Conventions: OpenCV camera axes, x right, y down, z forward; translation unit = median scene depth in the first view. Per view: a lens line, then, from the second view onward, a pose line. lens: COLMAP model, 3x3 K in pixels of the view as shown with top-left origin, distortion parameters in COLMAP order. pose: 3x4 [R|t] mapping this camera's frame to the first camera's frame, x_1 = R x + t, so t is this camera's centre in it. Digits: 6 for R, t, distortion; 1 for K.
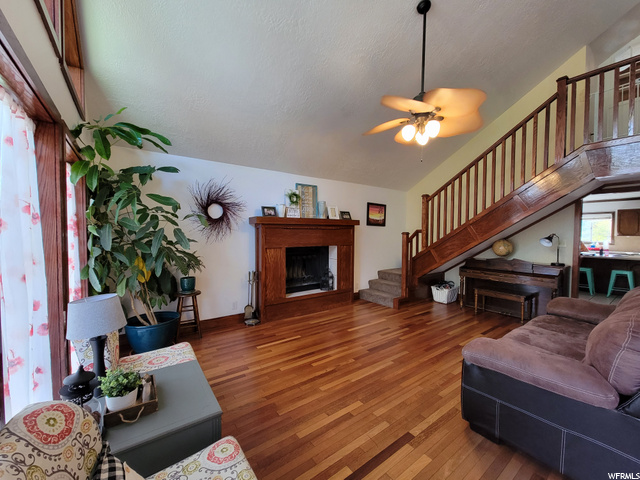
lens RADIAL K [[260.2, 0, 322.3], [0, 260.2, 240.2], [0, 0, 1]] dist [-0.002046, -0.000203]
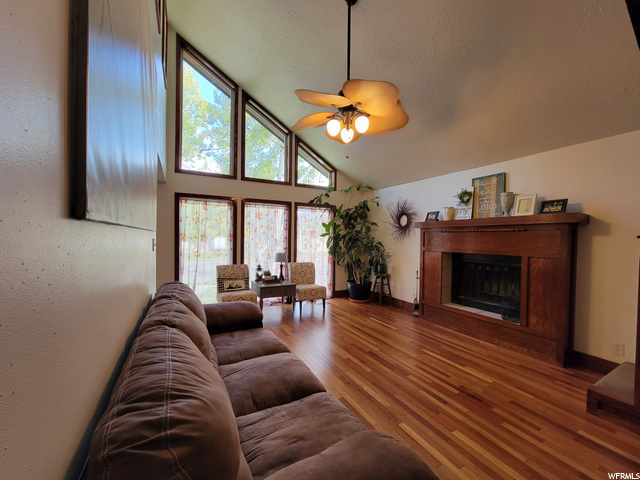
lens RADIAL K [[260.2, 0, 322.3], [0, 260.2, 240.2], [0, 0, 1]] dist [-0.002046, -0.000203]
pose [[-0.132759, 0.004417, -0.991139, 0.787059], [-0.044779, 0.998942, 0.010450, -0.004046], [0.990136, 0.045769, -0.132420, 0.613984]]
